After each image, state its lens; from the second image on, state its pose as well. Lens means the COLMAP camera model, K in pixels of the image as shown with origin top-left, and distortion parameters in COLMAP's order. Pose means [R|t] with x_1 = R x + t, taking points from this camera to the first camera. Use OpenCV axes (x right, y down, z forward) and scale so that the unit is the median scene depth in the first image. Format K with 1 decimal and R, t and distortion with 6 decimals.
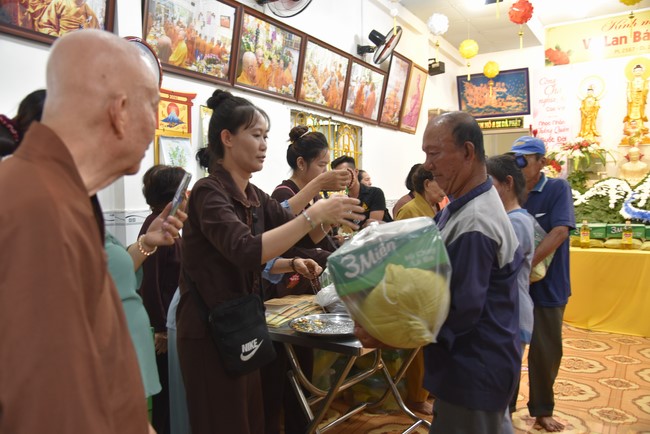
lens RADIAL K [[543.7, 0, 325.0], [0, 543.7, 217.0], [0, 0, 1]] dist [-0.039123, 0.107691]
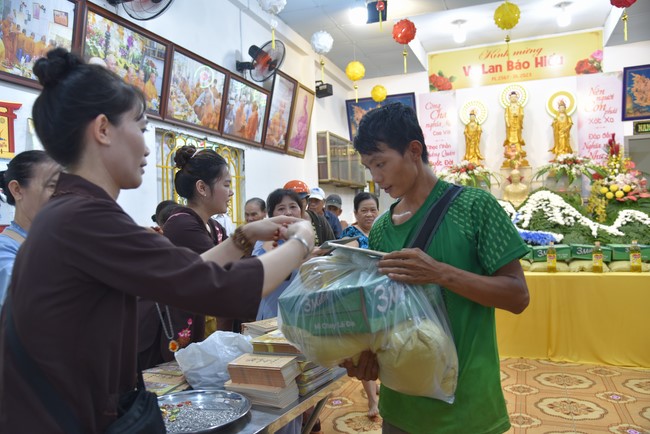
lens RADIAL K [[534.4, 0, 325.5], [0, 534.4, 218.8], [0, 0, 1]] dist [-0.043548, 0.096496]
pose [[0.982671, -0.026649, 0.183430, 0.041478], [0.035286, 0.998409, -0.043984, -0.005378], [-0.181966, 0.049694, 0.982048, 0.113760]]
